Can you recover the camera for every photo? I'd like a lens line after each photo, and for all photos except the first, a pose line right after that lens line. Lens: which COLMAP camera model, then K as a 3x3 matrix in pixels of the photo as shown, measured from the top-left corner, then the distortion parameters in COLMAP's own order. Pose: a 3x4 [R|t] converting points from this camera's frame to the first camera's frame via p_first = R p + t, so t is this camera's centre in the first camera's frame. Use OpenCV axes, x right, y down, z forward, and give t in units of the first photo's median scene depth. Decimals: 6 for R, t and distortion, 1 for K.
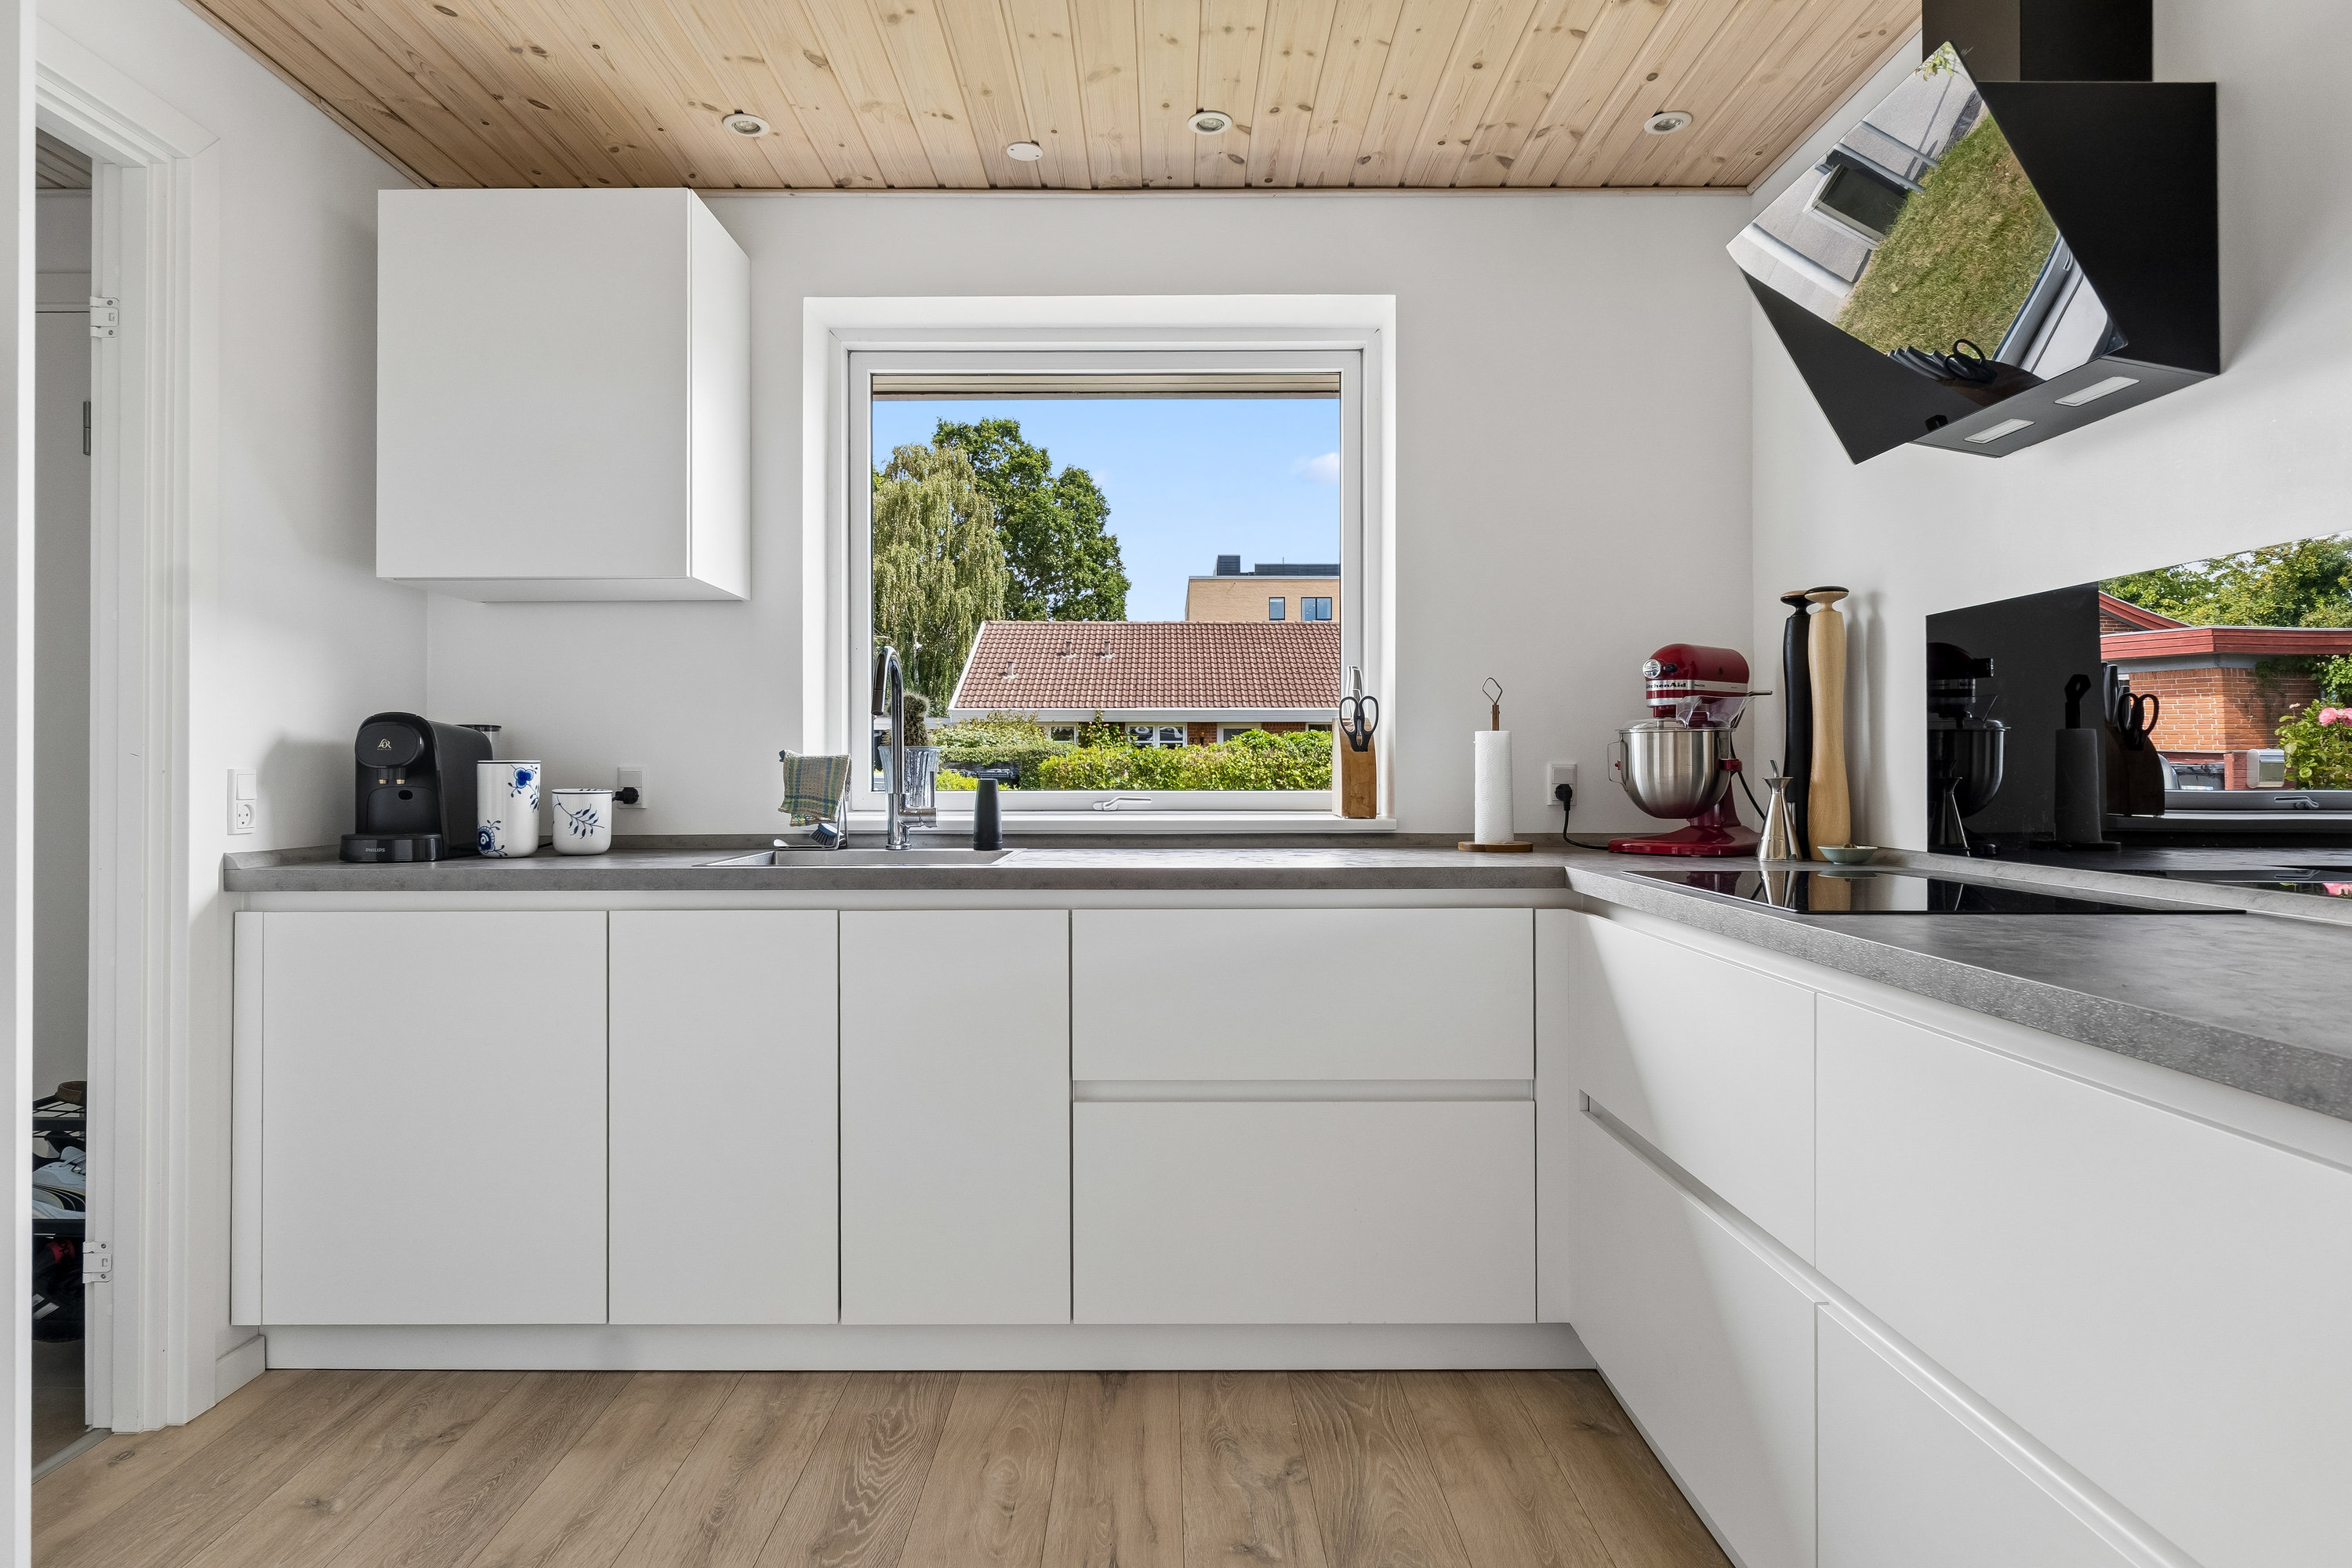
lens RADIAL K [[1322.4, 0, 1173.9], [0, 1322.4, 768.1], [0, 0, 1]] dist [0.001102, 0.002801]
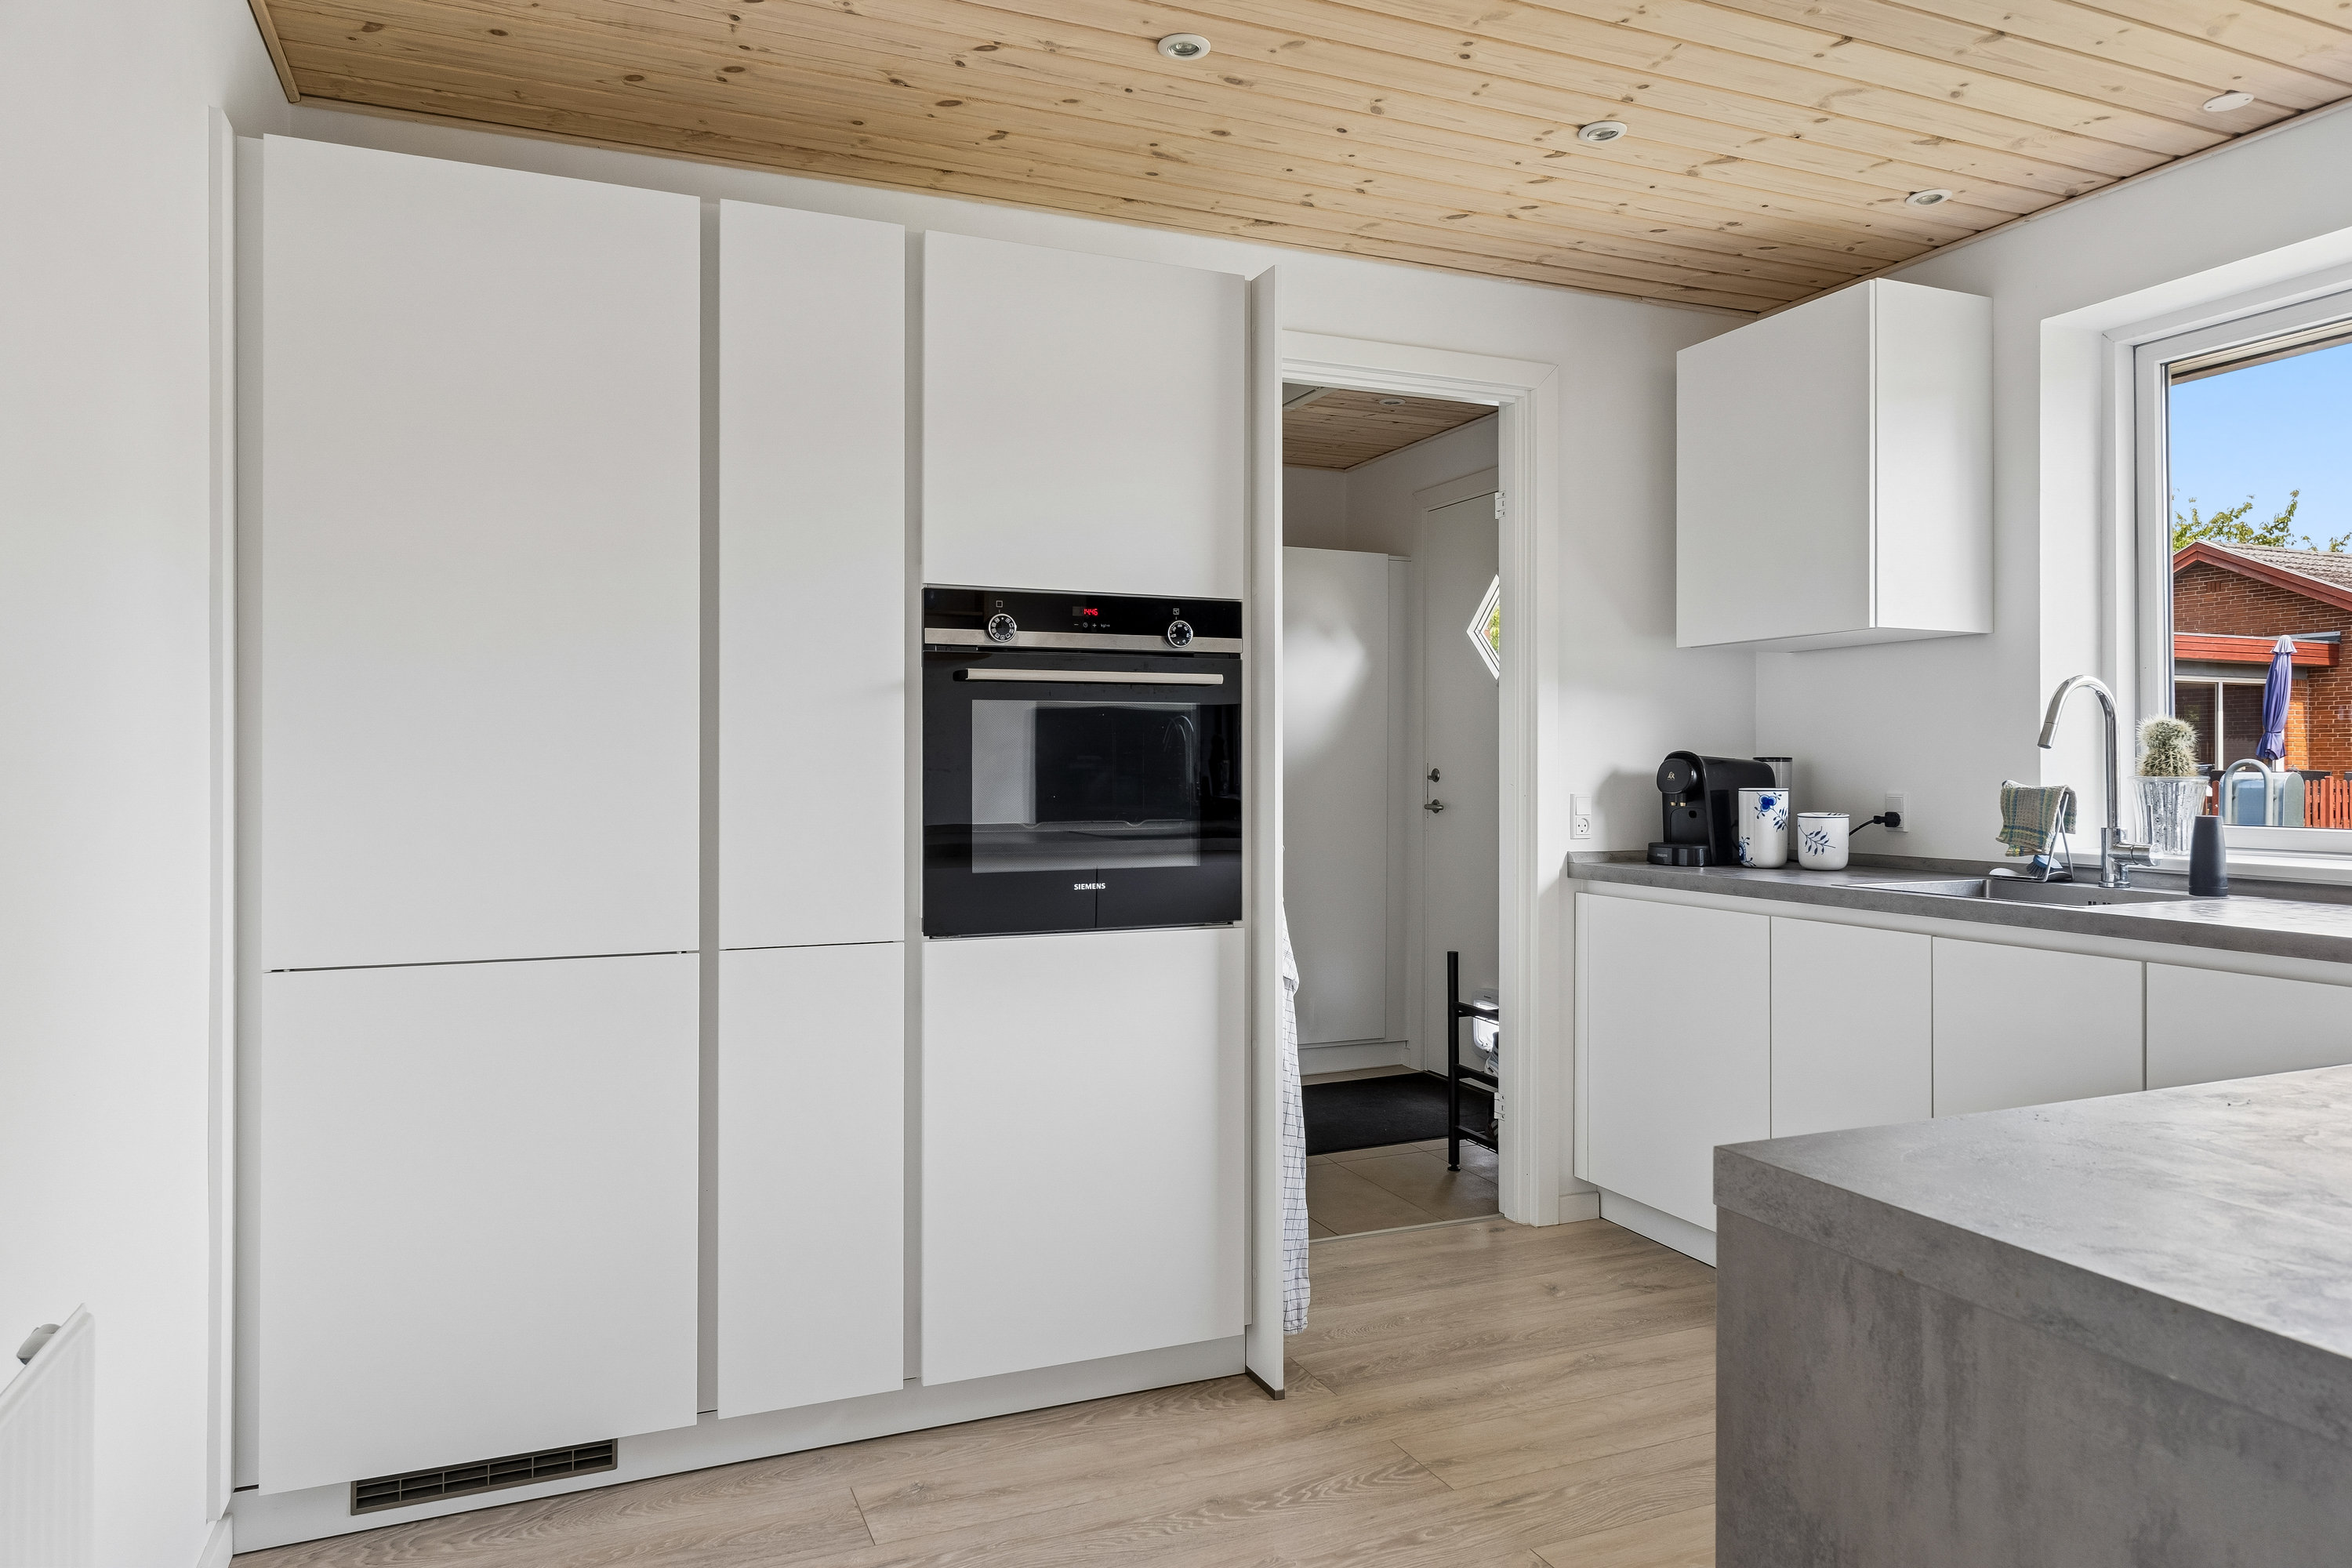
lens RADIAL K [[1601.7, 0, 1176.0], [0, 1601.7, 784.0], [0, 0, 1]] dist [-0.001192, -0.002178]
pose [[0.369528, 0.015169, -0.929096, 0.675579], [0.002343, 0.999848, 0.017256, -0.036953], [0.929216, -0.008553, 0.369437, -0.046781]]
